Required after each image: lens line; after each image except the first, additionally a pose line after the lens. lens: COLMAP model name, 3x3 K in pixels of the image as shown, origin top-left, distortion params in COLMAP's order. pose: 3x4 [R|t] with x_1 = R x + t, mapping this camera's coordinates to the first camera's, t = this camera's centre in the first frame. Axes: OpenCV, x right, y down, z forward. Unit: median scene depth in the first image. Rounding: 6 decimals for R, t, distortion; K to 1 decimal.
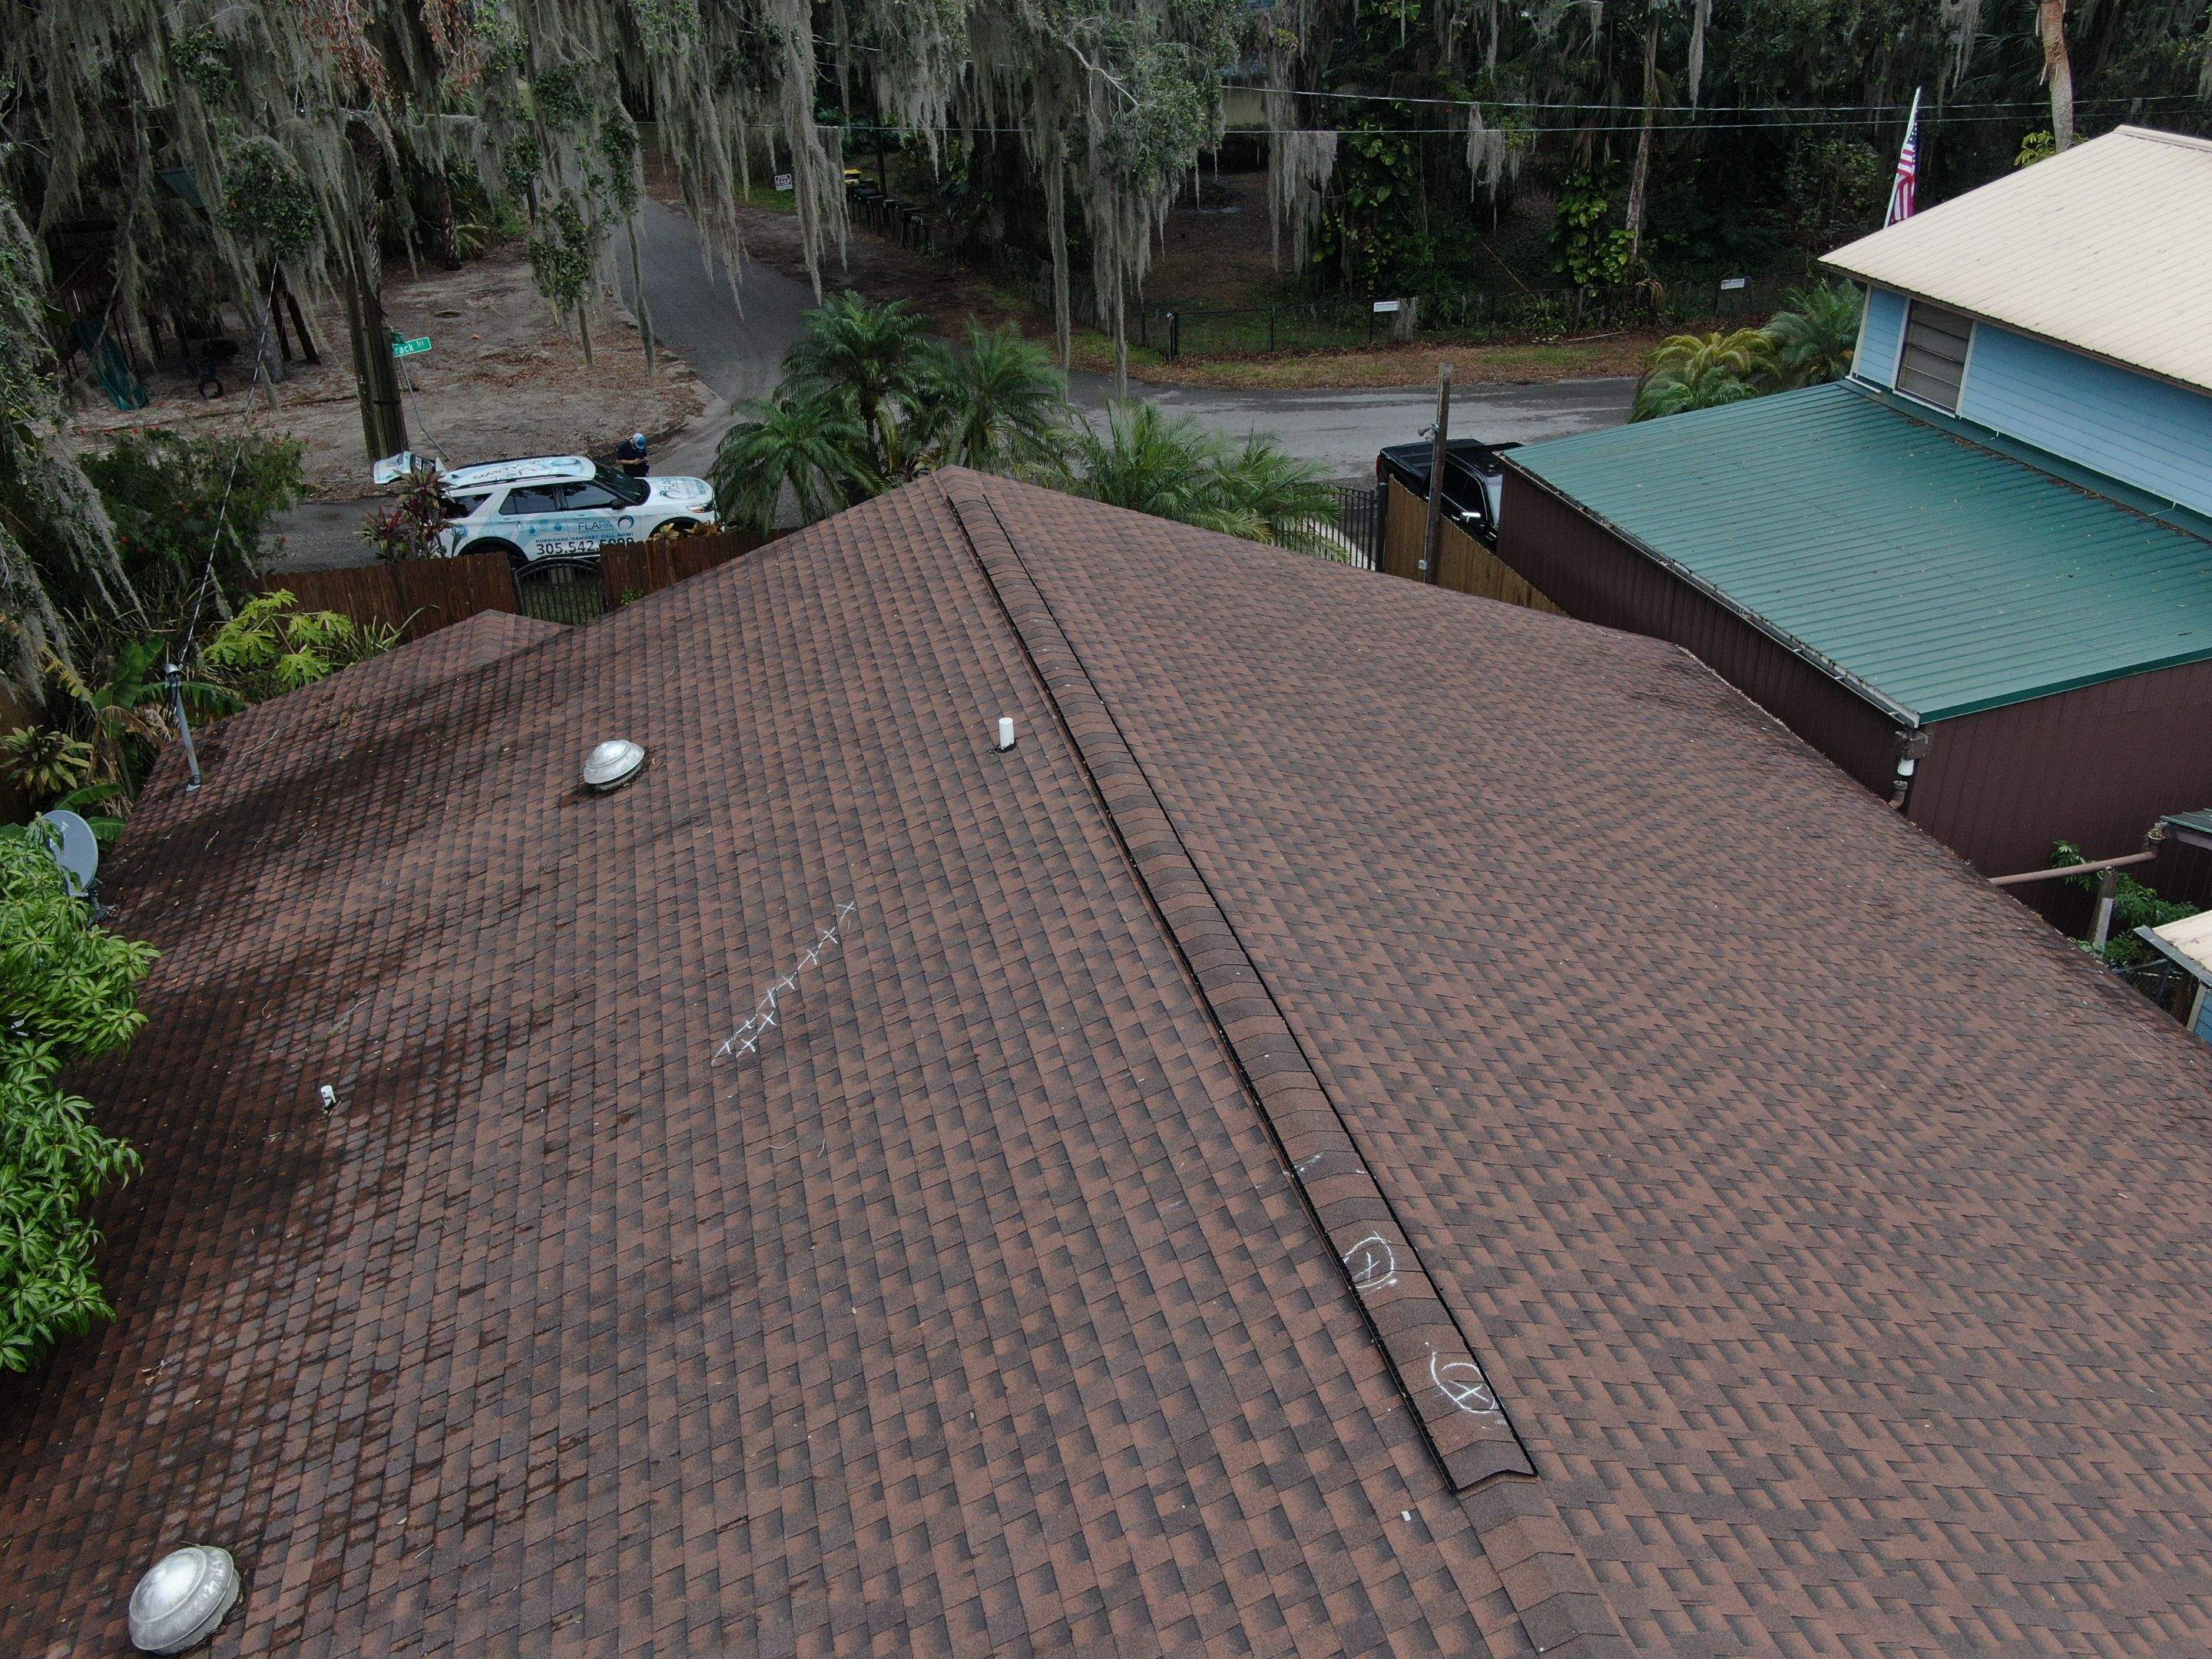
lens RADIAL K [[1863.8, 0, 1100.8], [0, 1863.8, 827.6], [0, 0, 1]] dist [-0.000340, -0.005650]
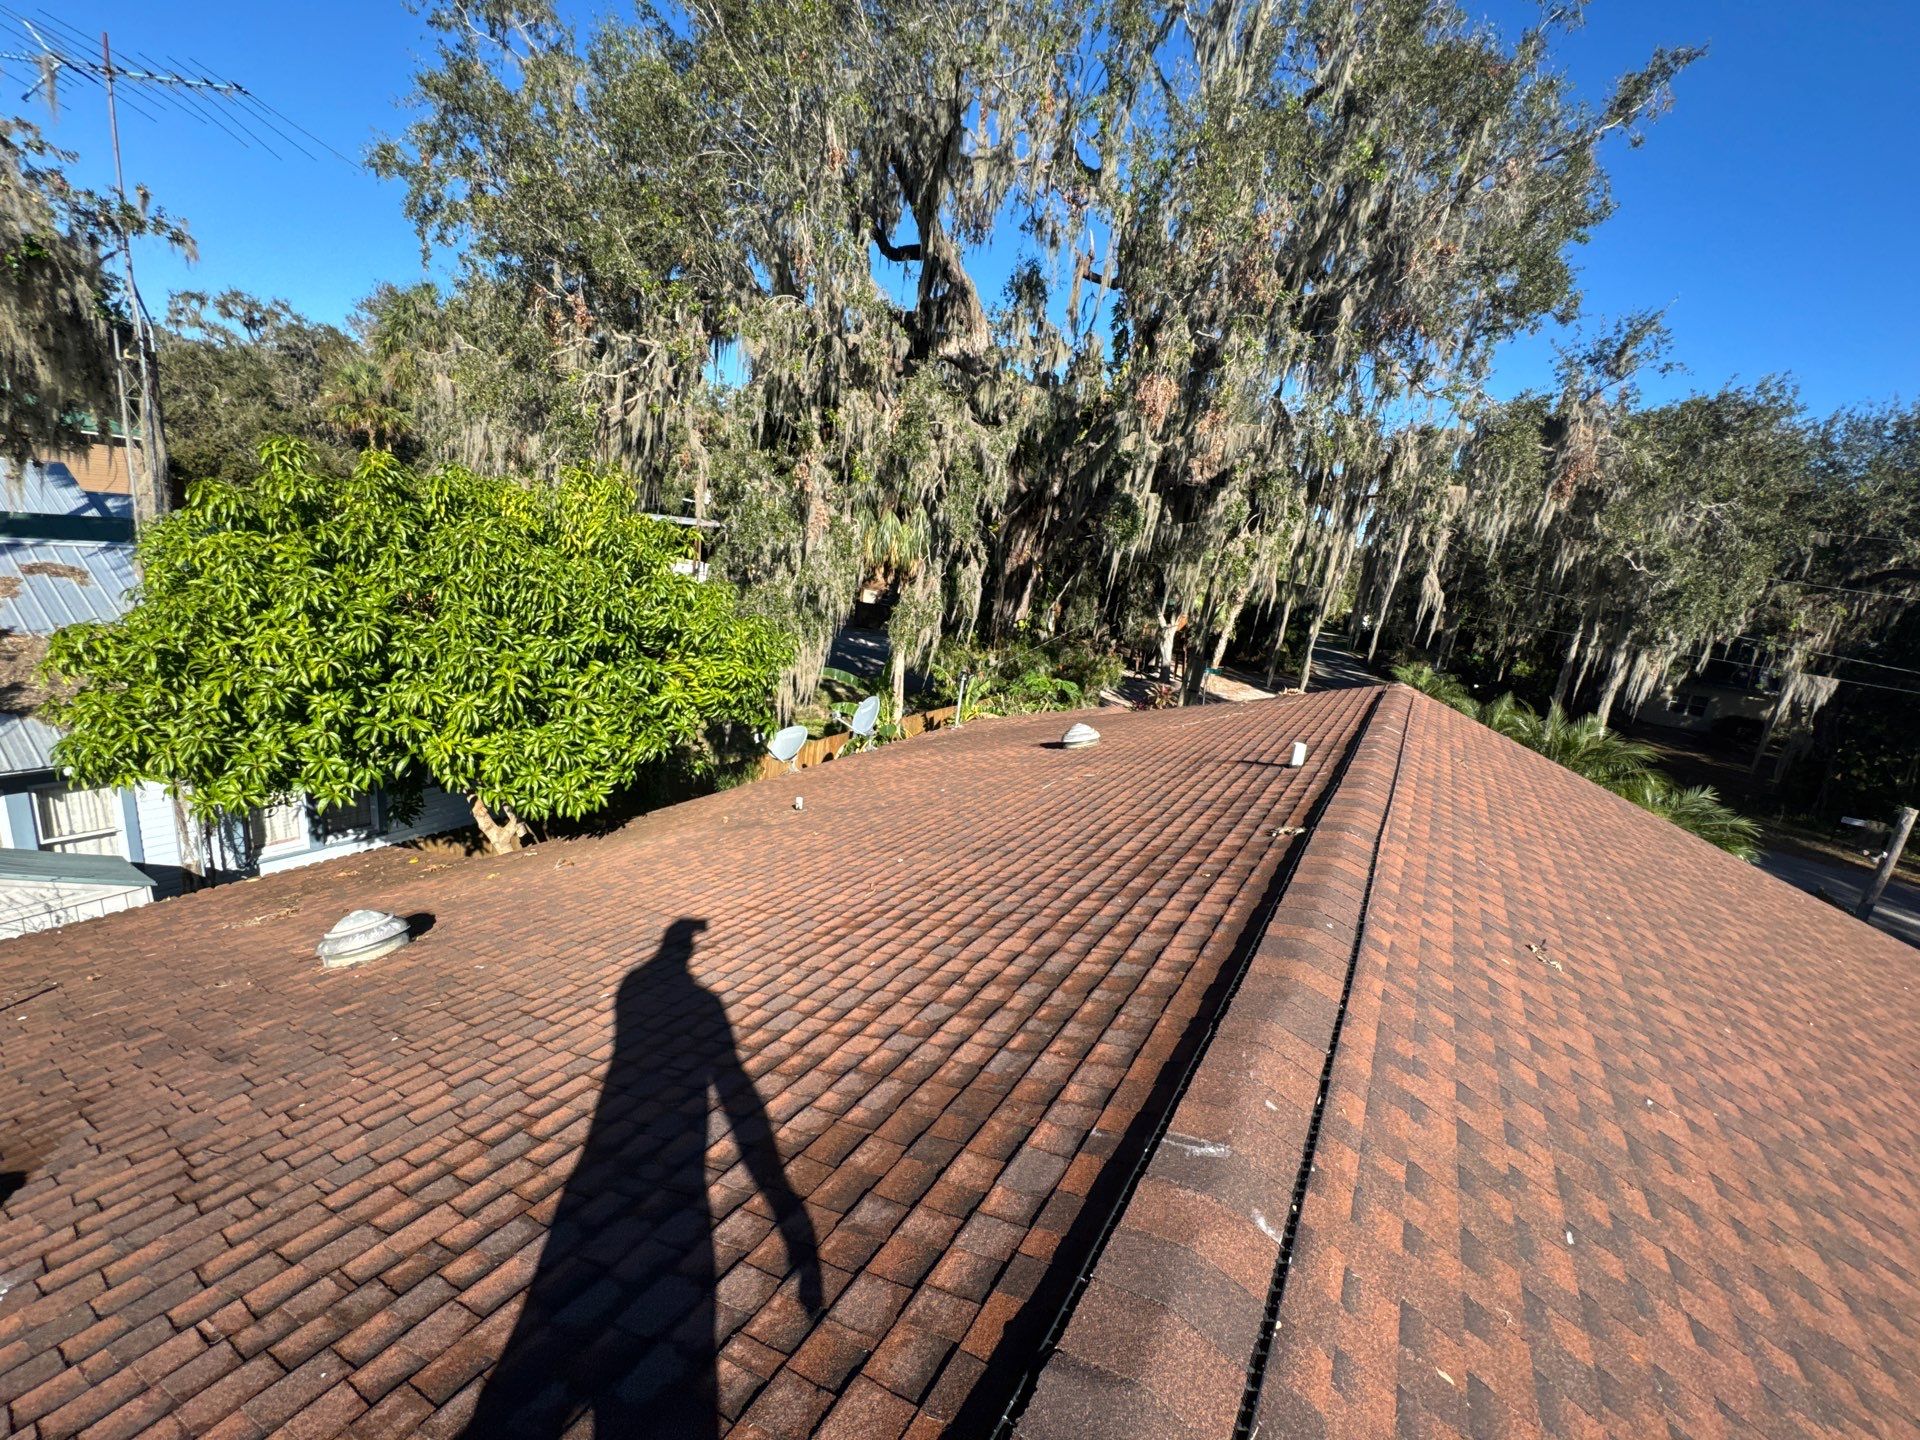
lens RADIAL K [[765.5, 0, 965.1], [0, 765.5, 718.1], [0, 0, 1]] dist [-0.003254, 0.000460]
pose [[0.706218, 0.263156, -0.657271, 0.157640], [-0.440465, 0.890129, -0.116879, 0.107615], [0.554299, 0.372047, 0.744536, 0.658139]]
